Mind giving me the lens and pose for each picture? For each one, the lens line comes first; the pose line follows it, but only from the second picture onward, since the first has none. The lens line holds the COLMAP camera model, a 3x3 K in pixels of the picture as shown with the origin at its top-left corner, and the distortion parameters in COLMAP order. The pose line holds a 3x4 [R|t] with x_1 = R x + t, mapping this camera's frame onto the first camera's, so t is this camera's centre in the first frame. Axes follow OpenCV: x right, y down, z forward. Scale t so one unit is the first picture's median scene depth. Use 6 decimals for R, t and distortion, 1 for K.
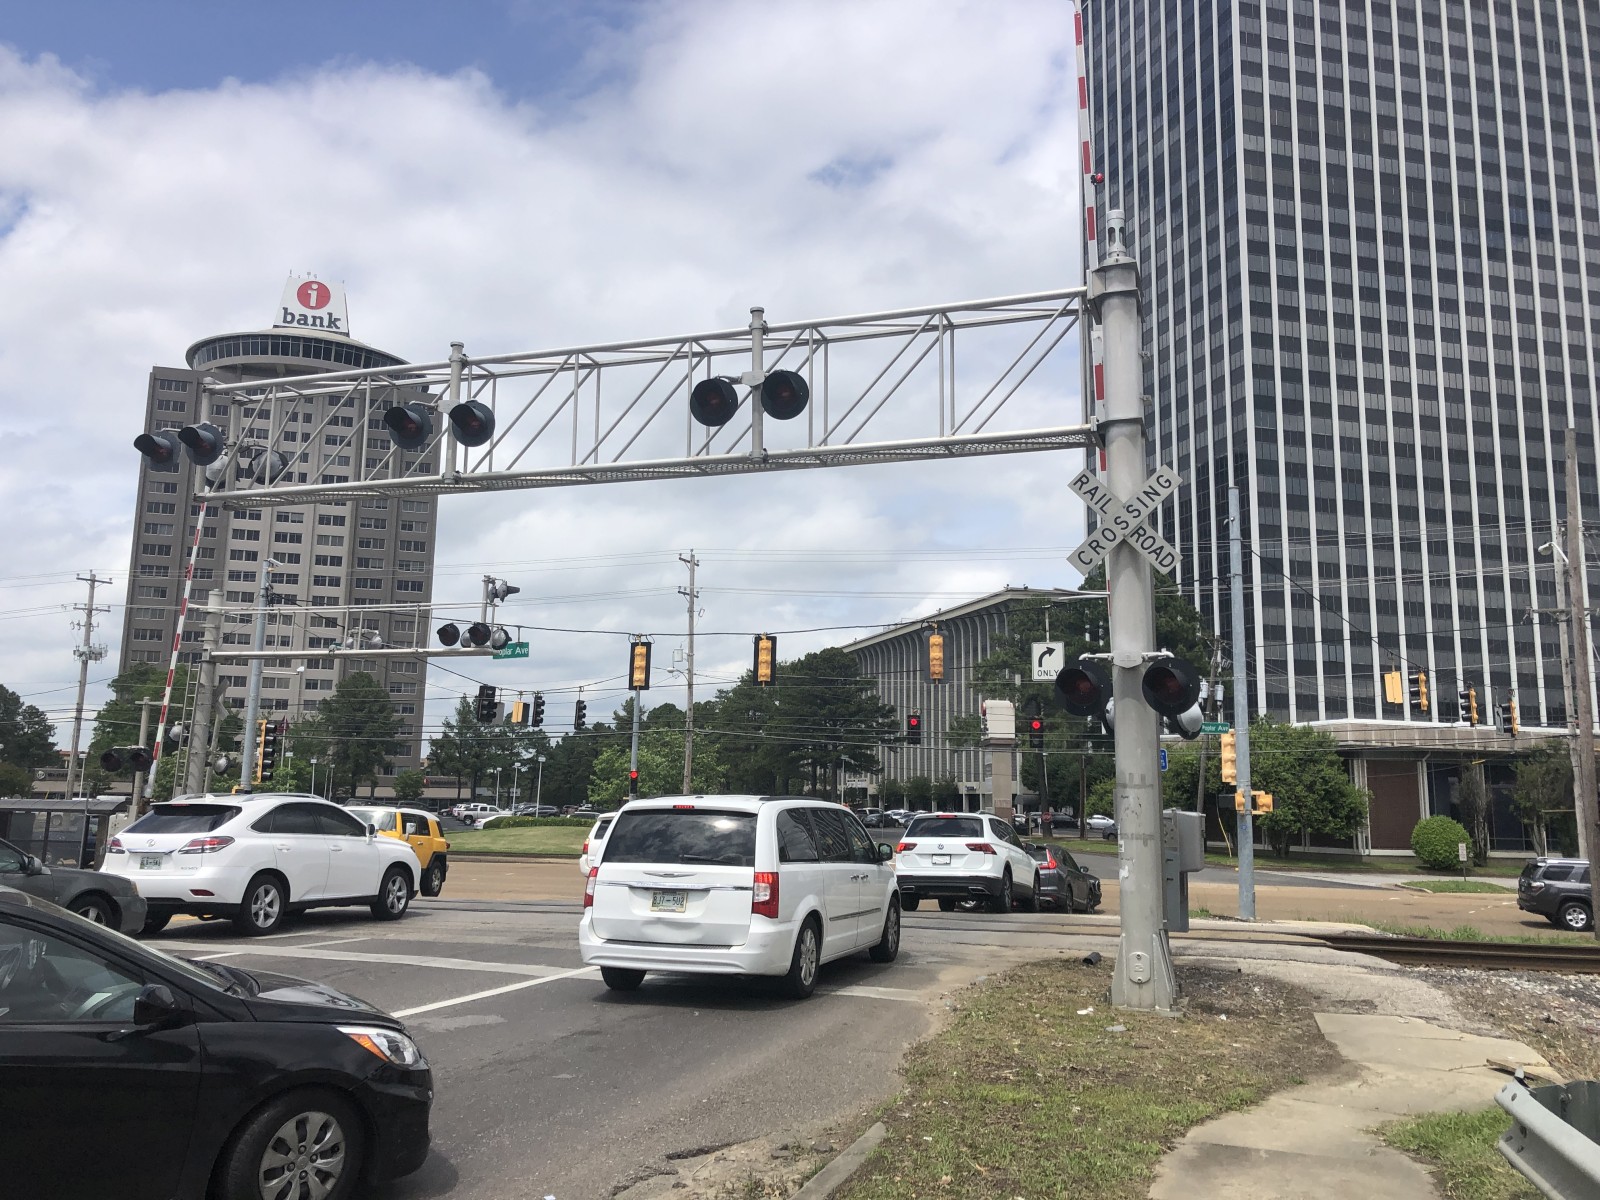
lens RADIAL K [[1293.6, 0, 797.0], [0, 1293.6, 605.8], [0, 0, 1]] dist [0.004652, -0.008168]
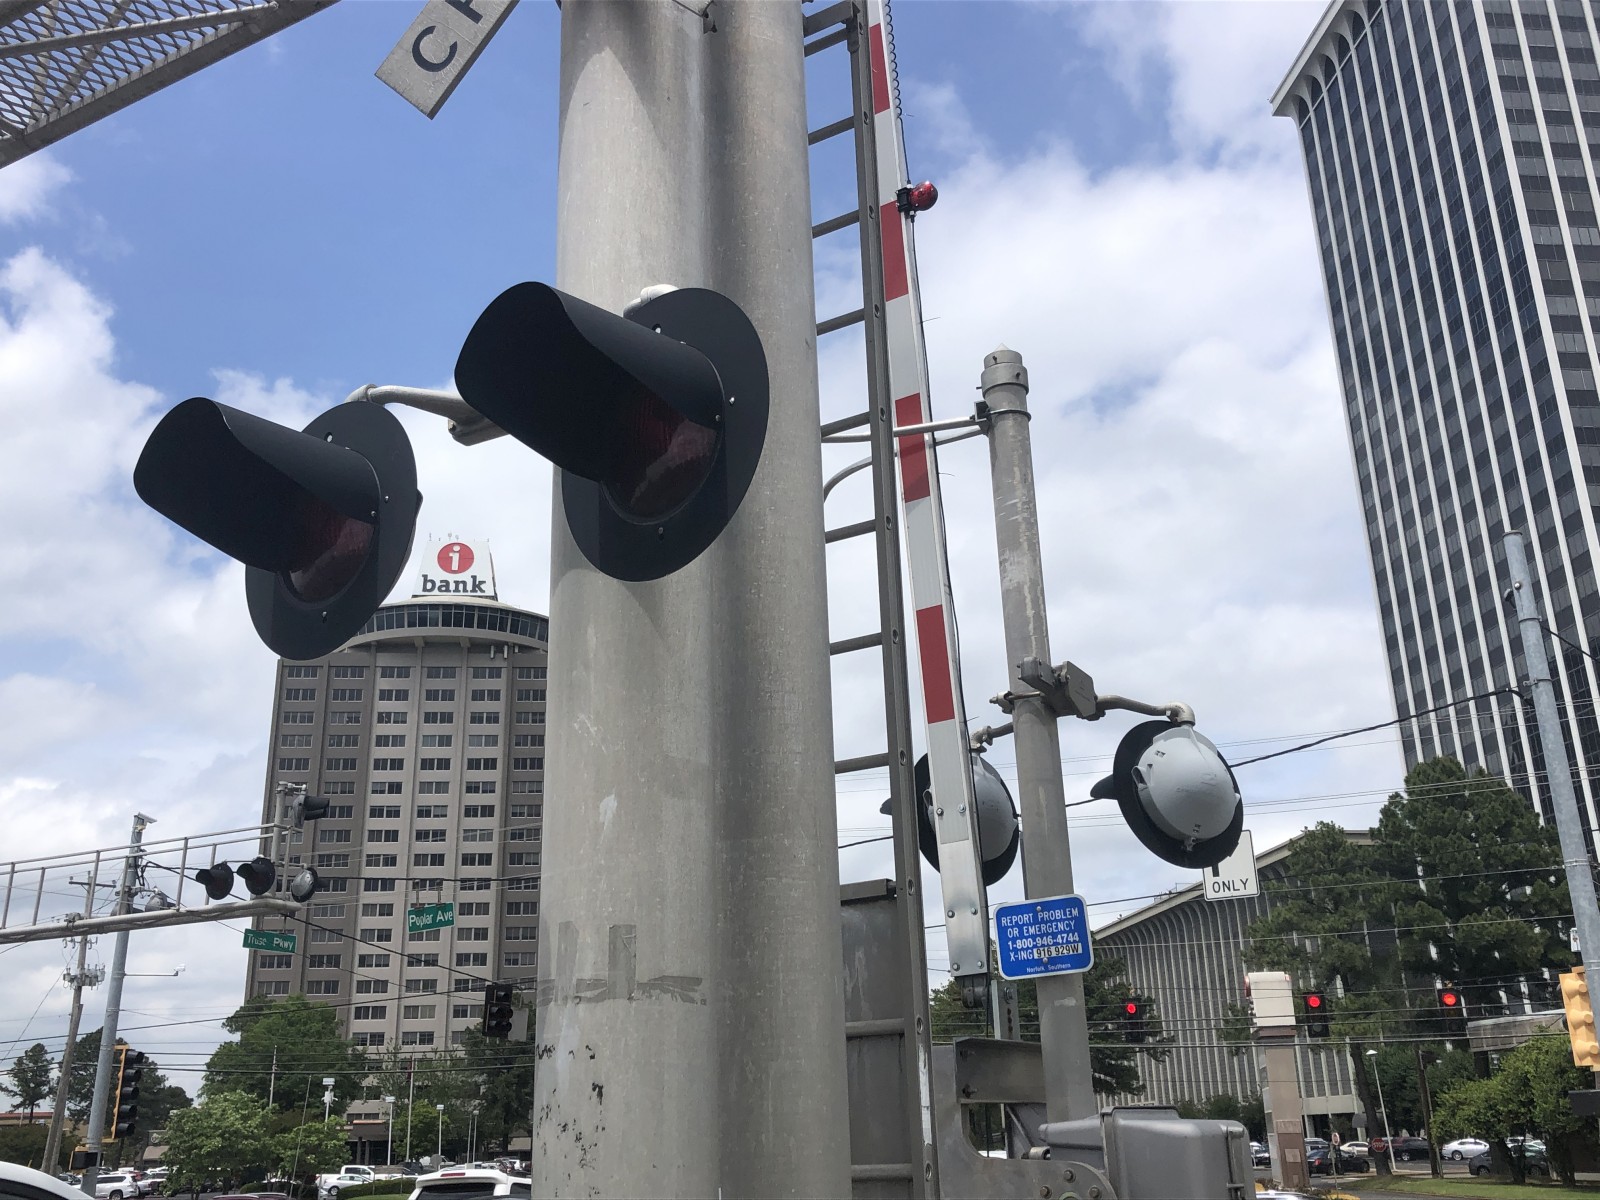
lens RADIAL K [[1507.6, 0, 801.4], [0, 1507.6, 596.6], [0, 0, 1]] dist [0.012760, -0.012958]
pose [[0.982573, -0.097550, -0.158220, 0.102981], [0.064908, 0.977703, -0.199712, 0.039471], [0.174174, 0.185962, 0.966996, 0.237221]]
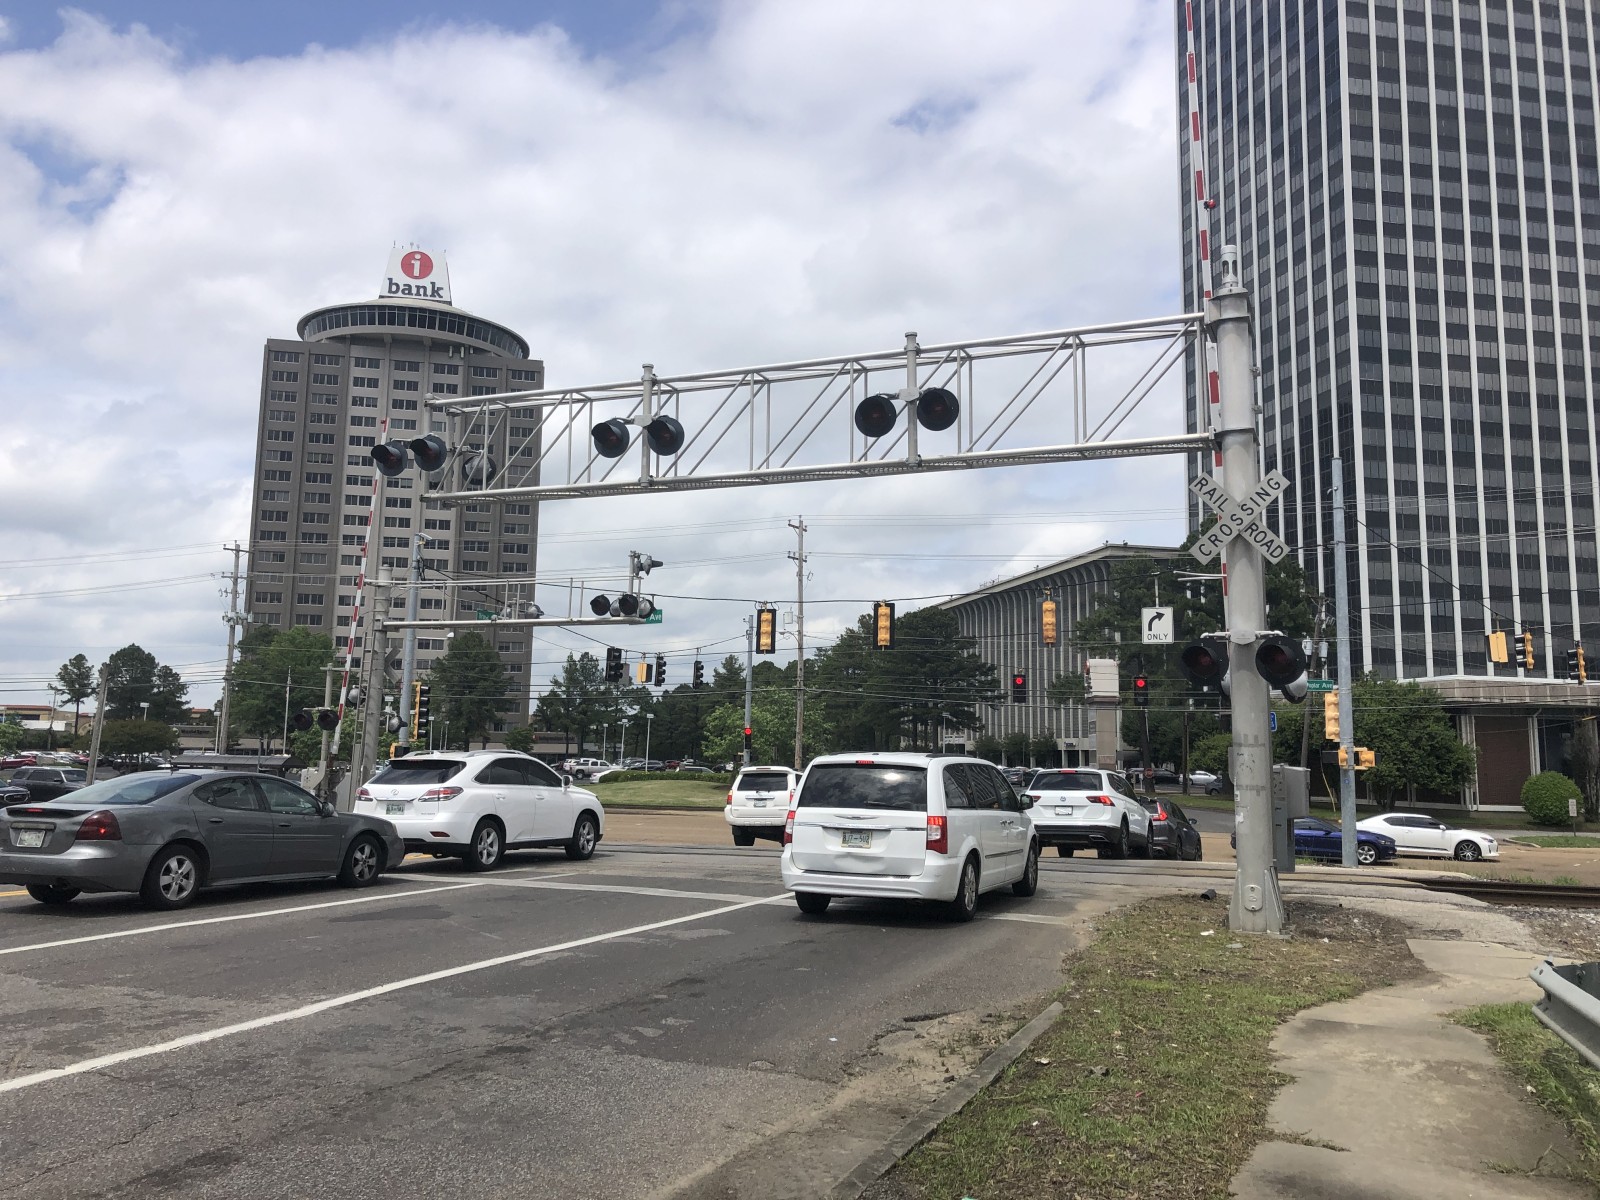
lens RADIAL K [[1327.0, 0, 777.0], [0, 1327.0, 589.1], [0, 0, 1]] dist [-0.001104, -0.001095]
pose [[0.997104, -0.009081, -0.075501, -0.033152], [0.010914, 0.999655, 0.023904, -0.016004], [0.075257, -0.024659, 0.996859, -0.103125]]
